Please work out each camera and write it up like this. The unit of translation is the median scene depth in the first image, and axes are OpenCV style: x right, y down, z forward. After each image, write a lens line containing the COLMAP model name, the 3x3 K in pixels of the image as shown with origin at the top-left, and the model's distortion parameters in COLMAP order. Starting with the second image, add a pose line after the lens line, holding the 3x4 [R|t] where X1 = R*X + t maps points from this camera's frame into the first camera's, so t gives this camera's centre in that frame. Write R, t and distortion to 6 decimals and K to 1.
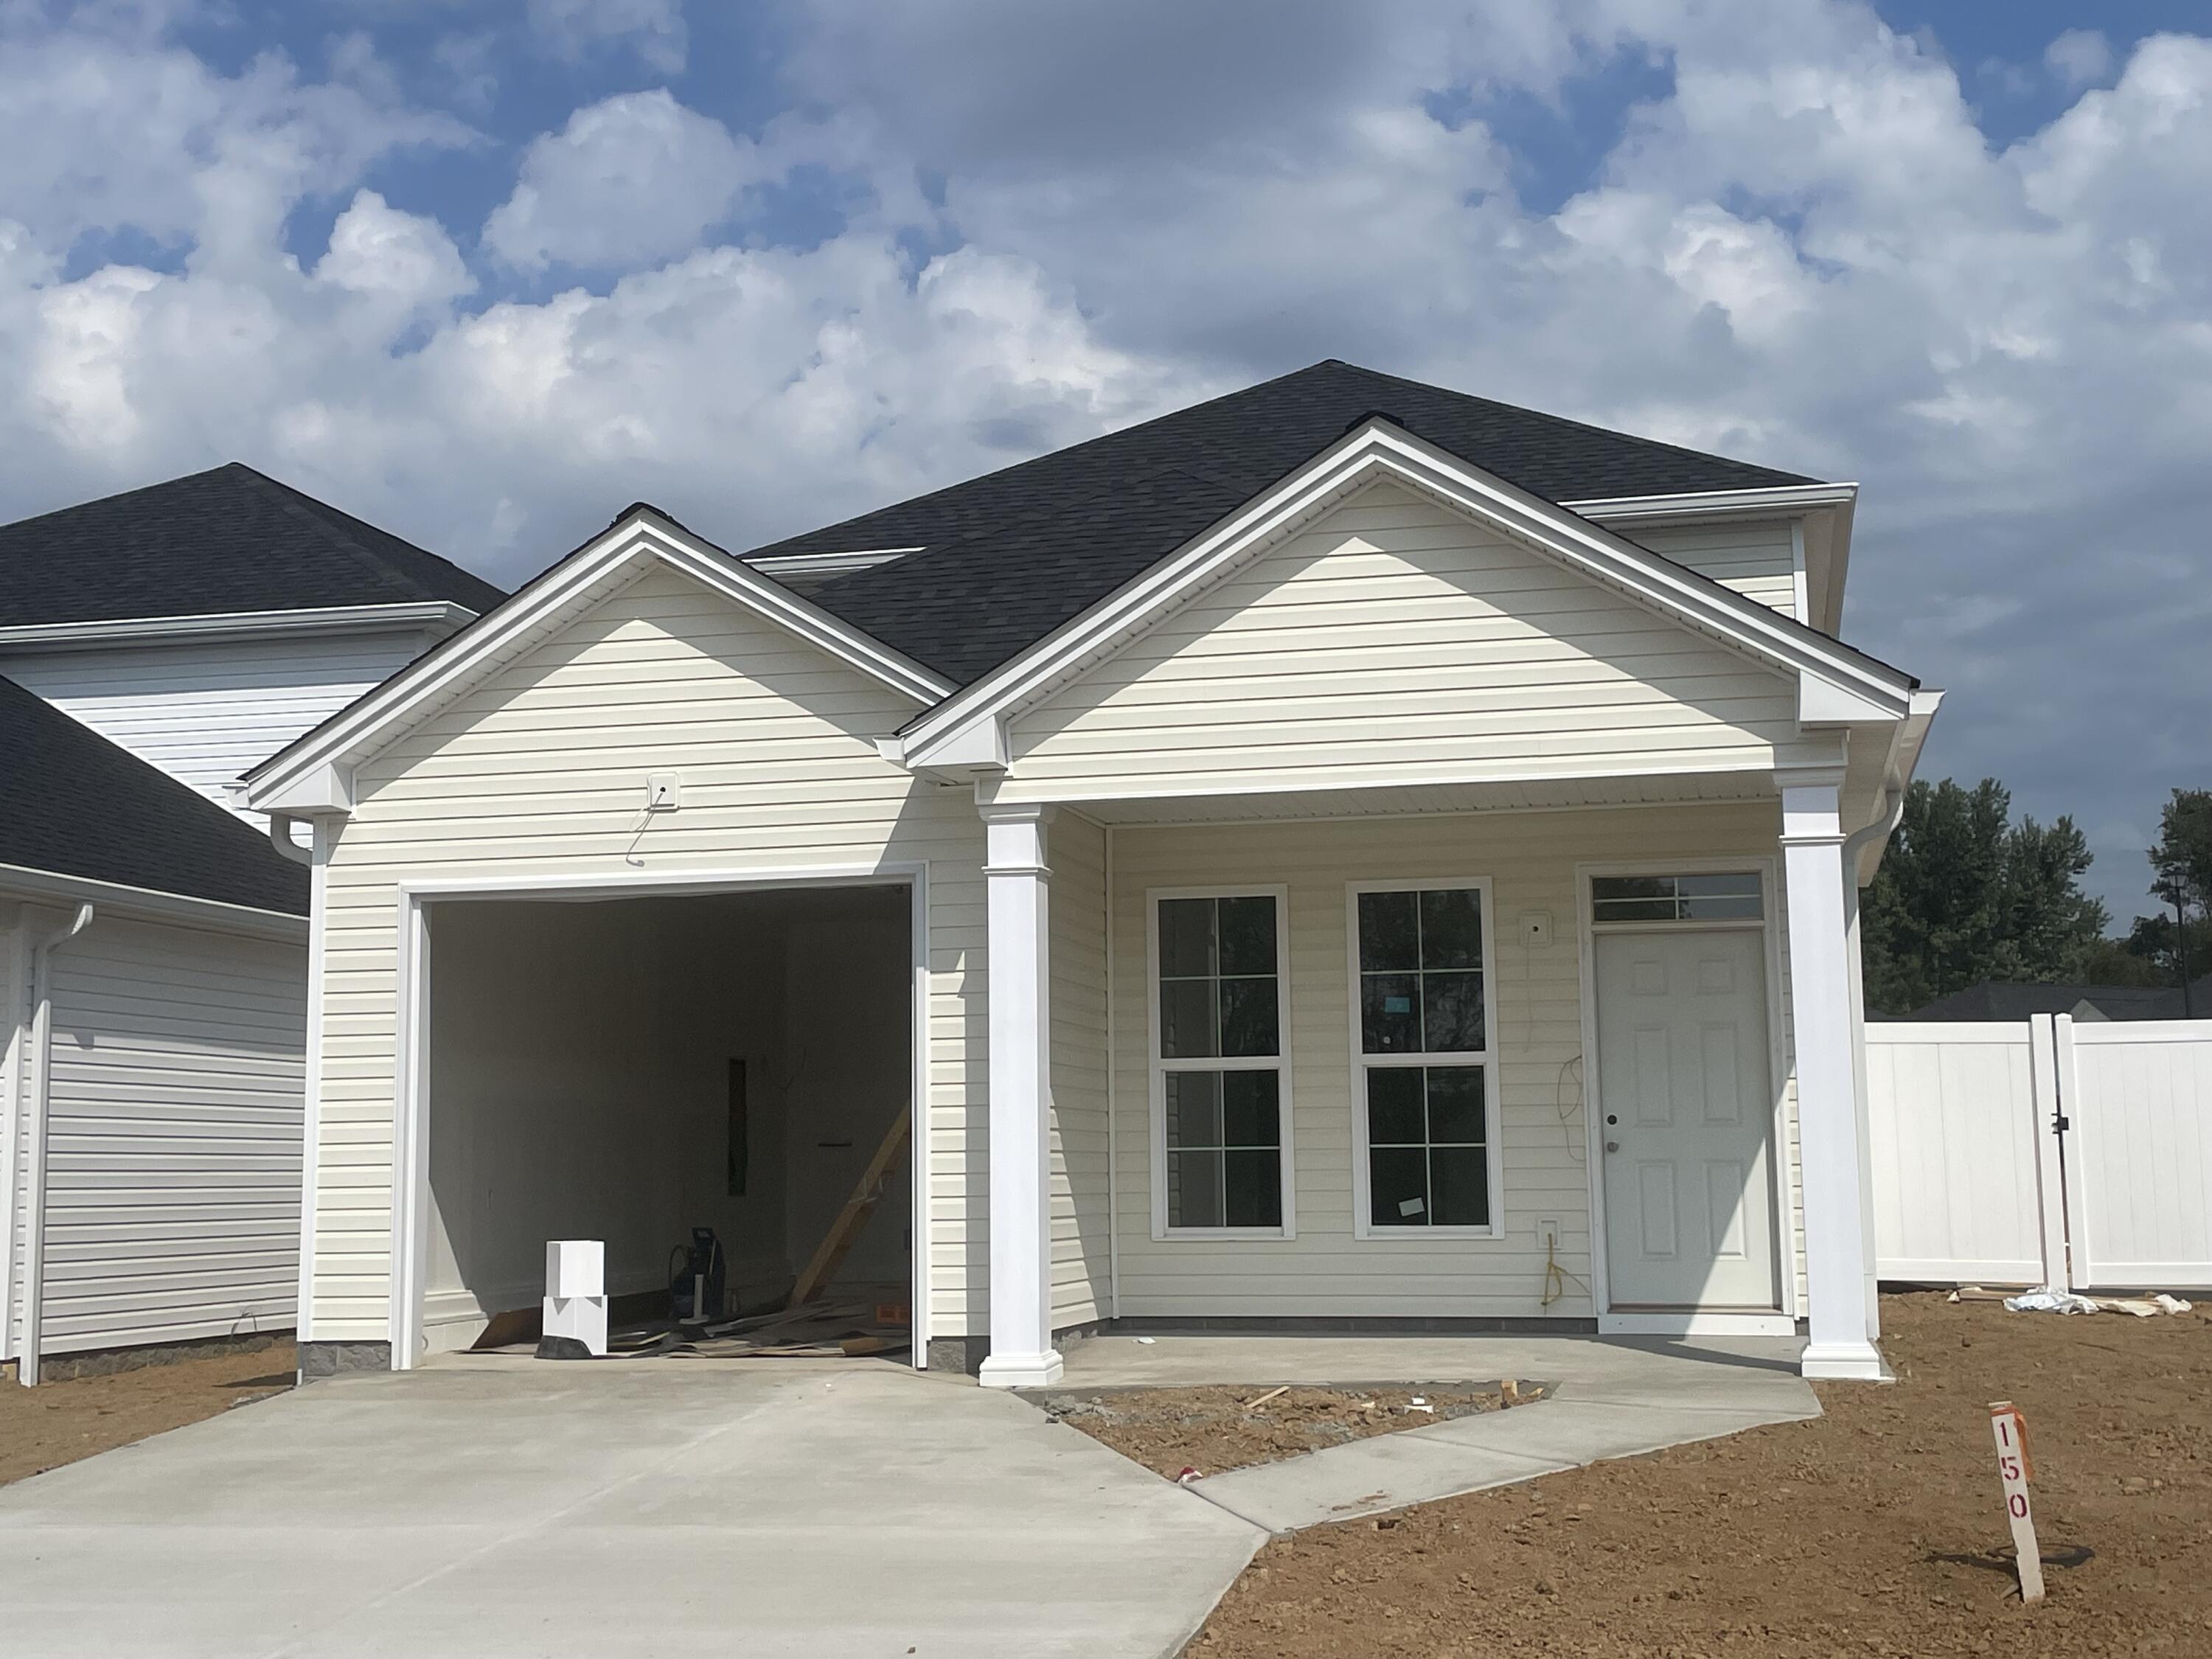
lens RADIAL K [[2865.8, 0, 1092.6], [0, 2865.8, 781.7], [0, 0, 1]] dist [0.068635, 0.000000]
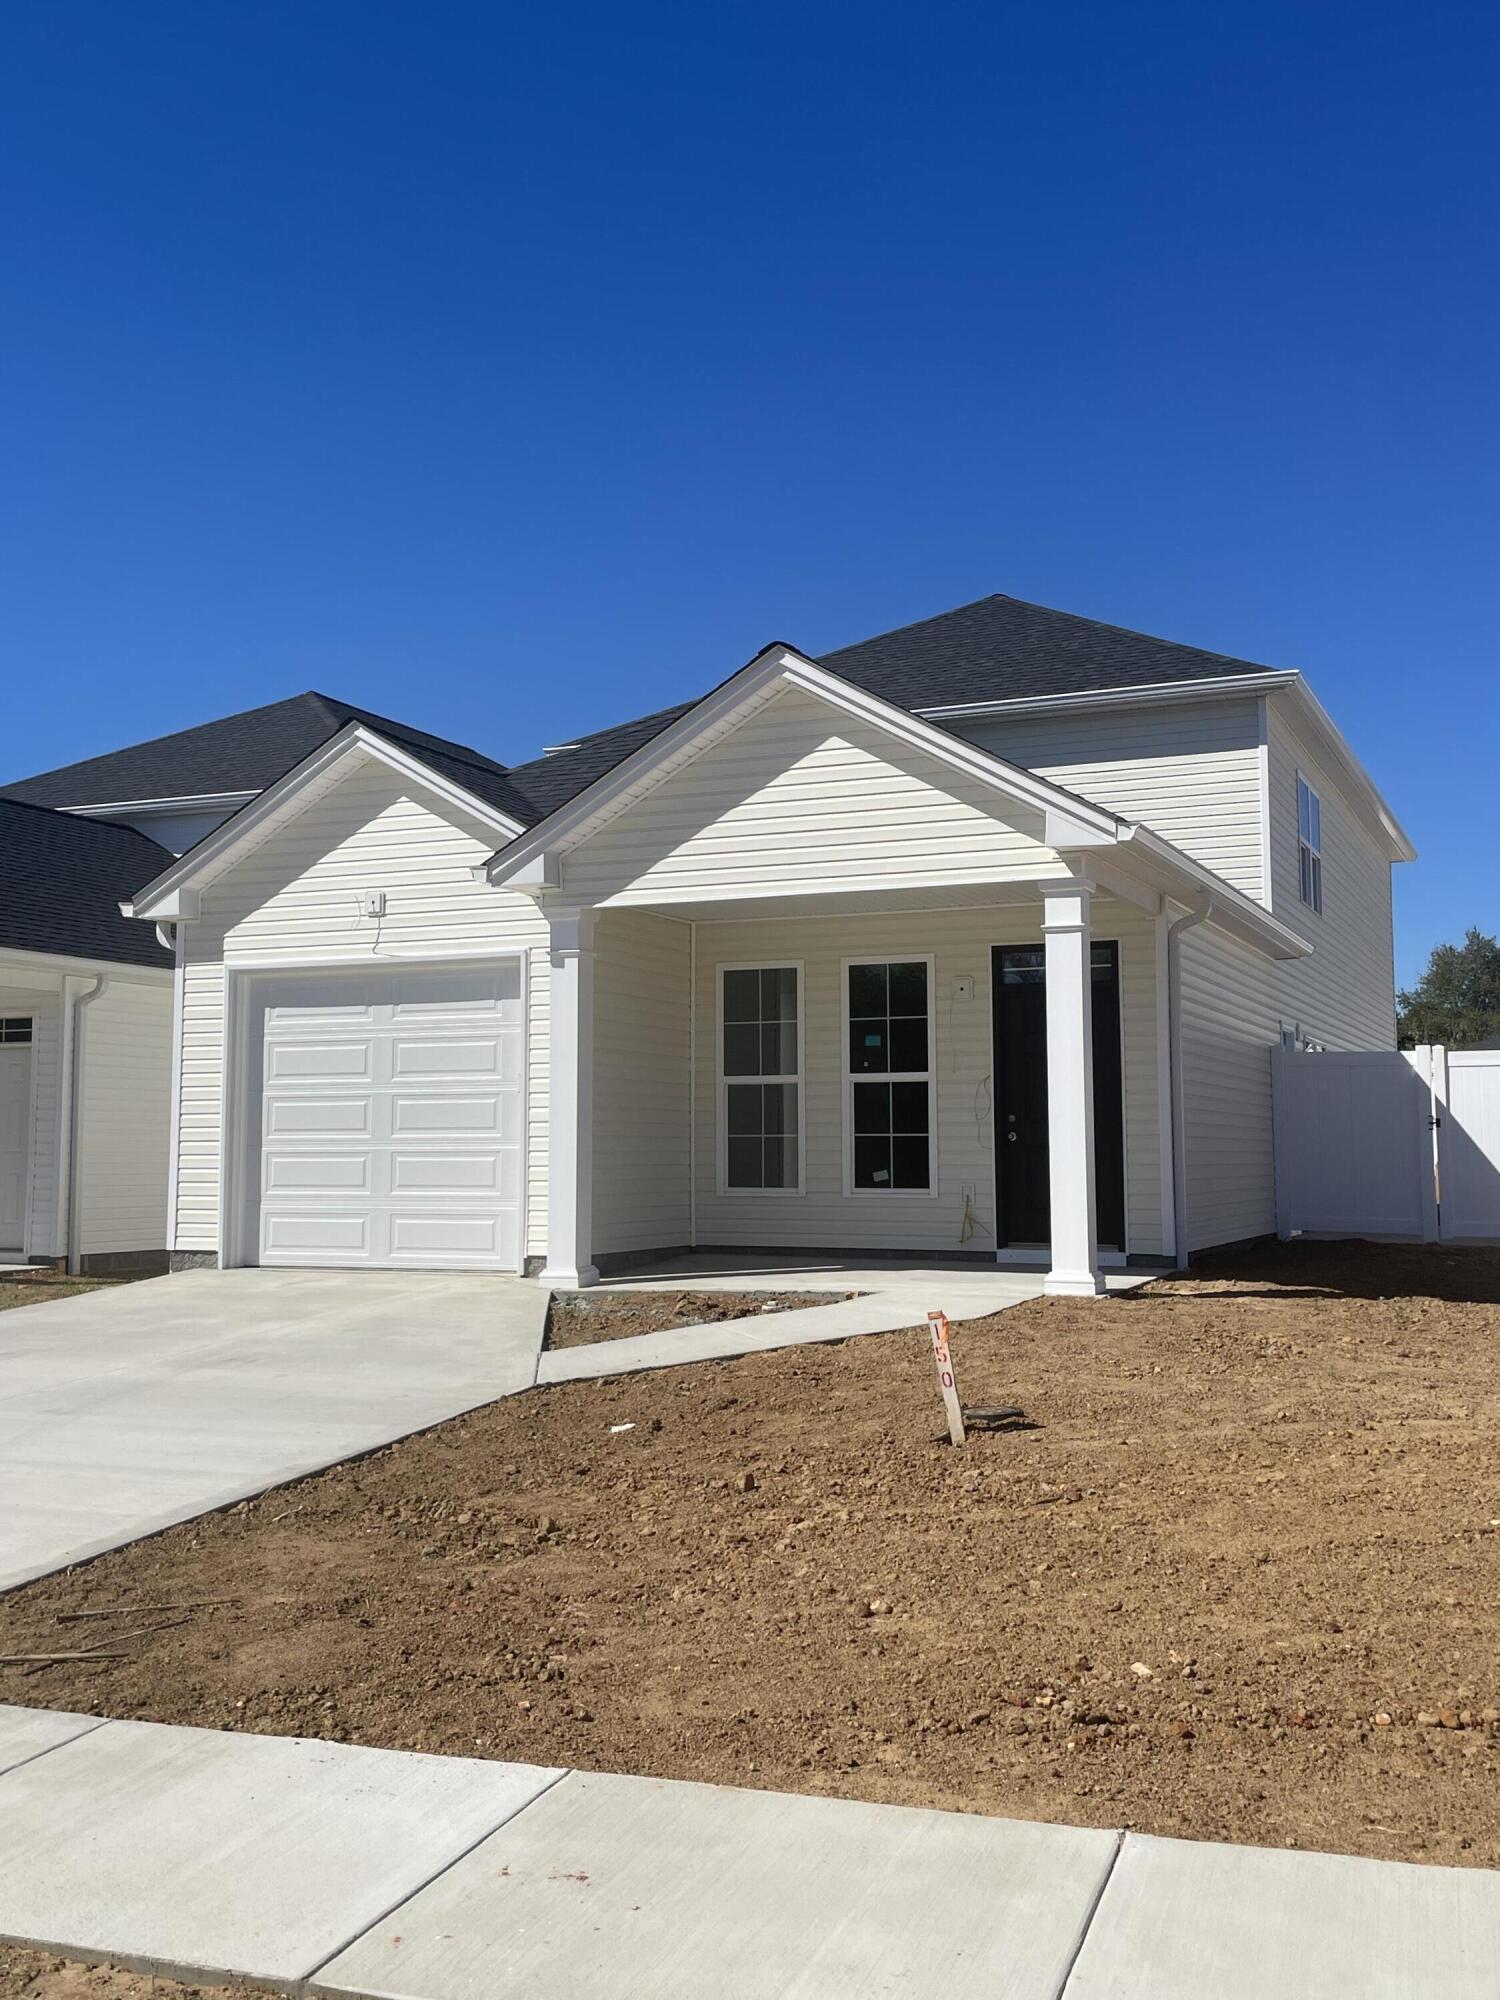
lens RADIAL K [[1939.3, 0, 745.6], [0, 1939.3, 984.7], [0, 0, 1]] dist [0.075583, 0.000000]
pose [[0.982619, -0.005175, -0.185561, 0.230817], [0.014700, 0.998641, 0.049991, -0.002186], [0.185050, -0.051850, 0.981360, 0.006150]]
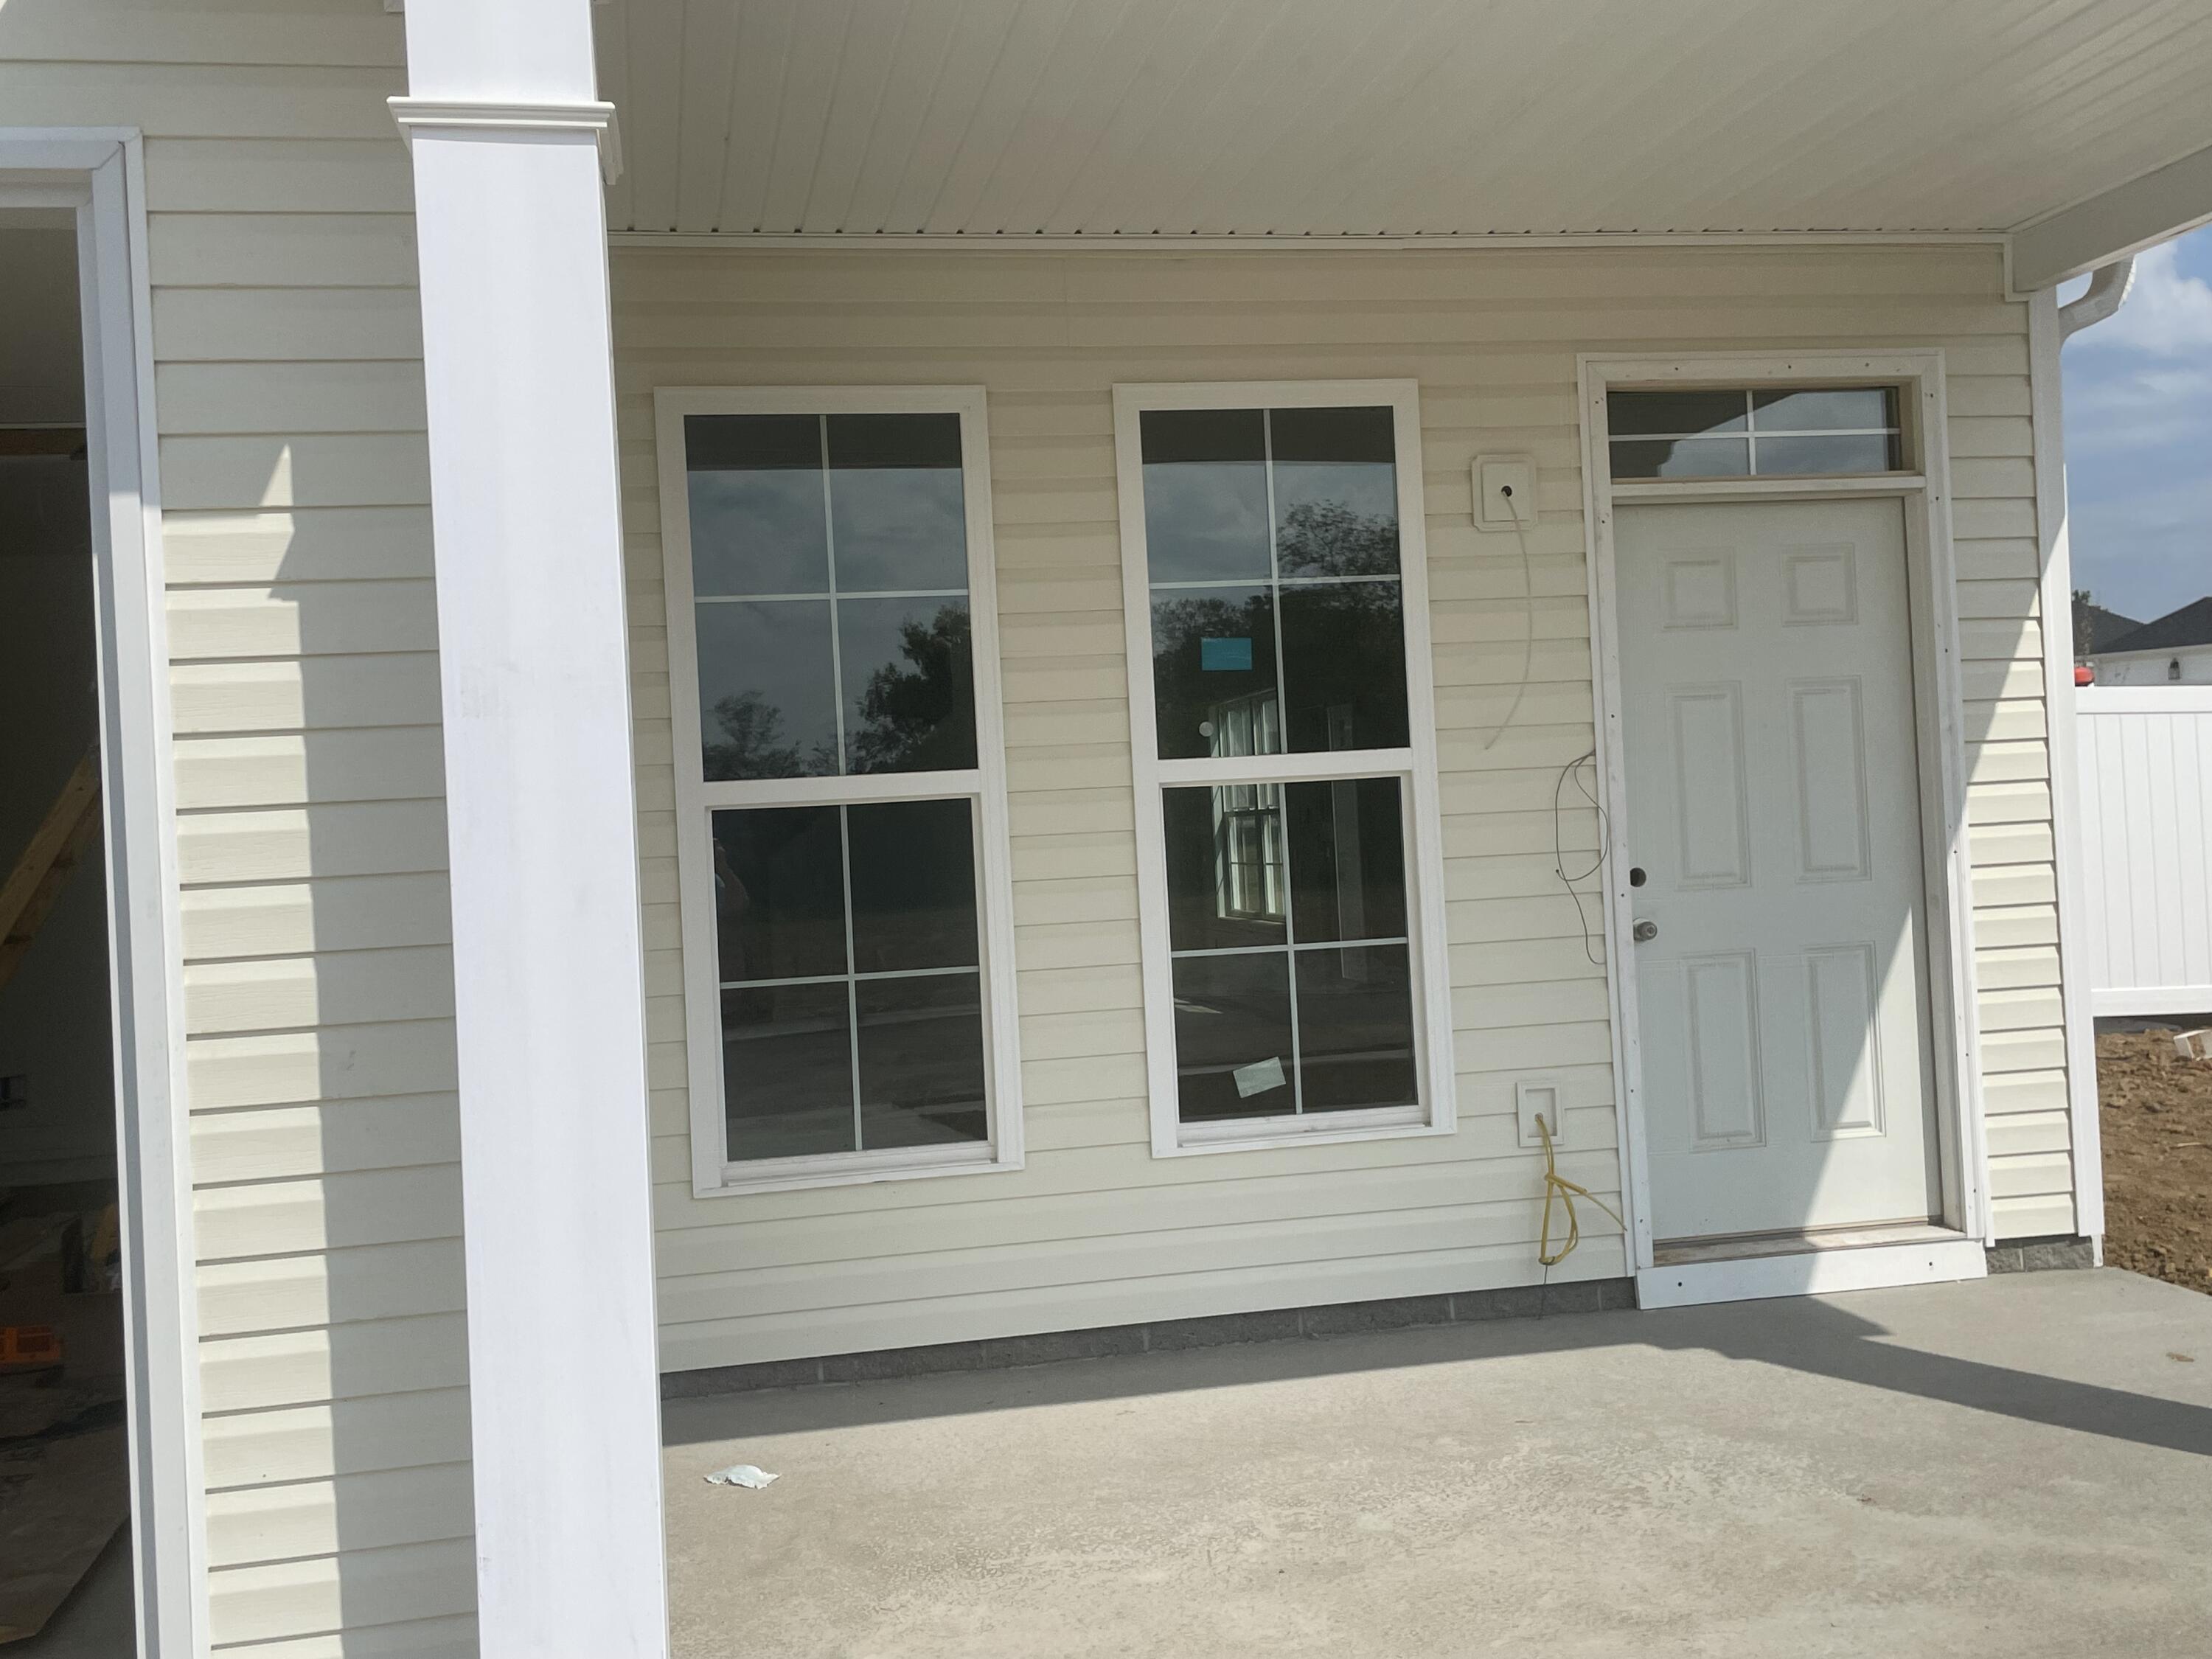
lens RADIAL K [[2144.9, 0, 1117.3], [0, 2144.9, 816.9], [0, 0, 1]] dist [0.075583, 0.000000]
pose [[0.908861, -0.034312, 0.415685, -0.057008], [-0.014872, 0.993311, 0.114509, 0.065348], [-0.416834, -0.110254, 0.902271, 0.698497]]
